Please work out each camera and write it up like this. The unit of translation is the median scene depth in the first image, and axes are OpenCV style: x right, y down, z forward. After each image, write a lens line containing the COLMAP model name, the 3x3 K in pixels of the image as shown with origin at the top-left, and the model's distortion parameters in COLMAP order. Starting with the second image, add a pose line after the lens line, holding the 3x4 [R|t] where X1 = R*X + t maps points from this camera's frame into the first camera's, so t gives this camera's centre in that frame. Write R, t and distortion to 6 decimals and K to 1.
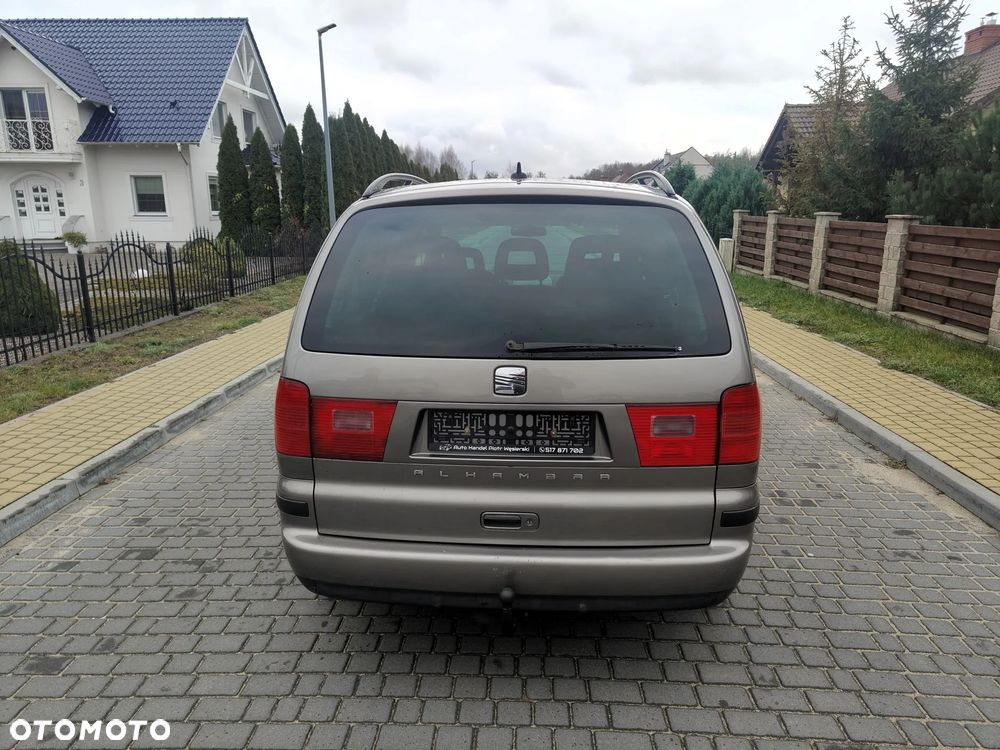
lens RADIAL K [[698.1, 0, 497.6], [0, 698.1, 374.0], [0, 0, 1]] dist [0.012433, 0.000866]
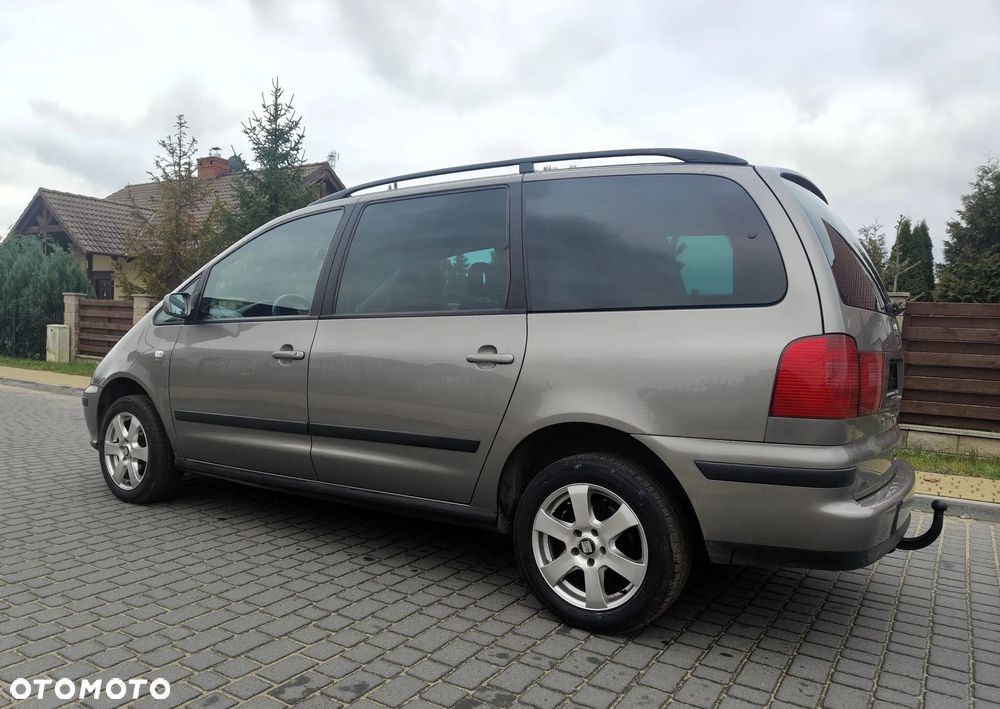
lens RADIAL K [[725.1, 0, 477.4], [0, 725.1, 396.2], [0, 0, 1]] dist [0.012394, 0.005149]
pose [[0.515569, -0.045849, 0.855621, -0.574498], [0.152754, 0.987489, -0.039129, 0.020923], [-0.843122, 0.150873, 0.516122, 0.385011]]
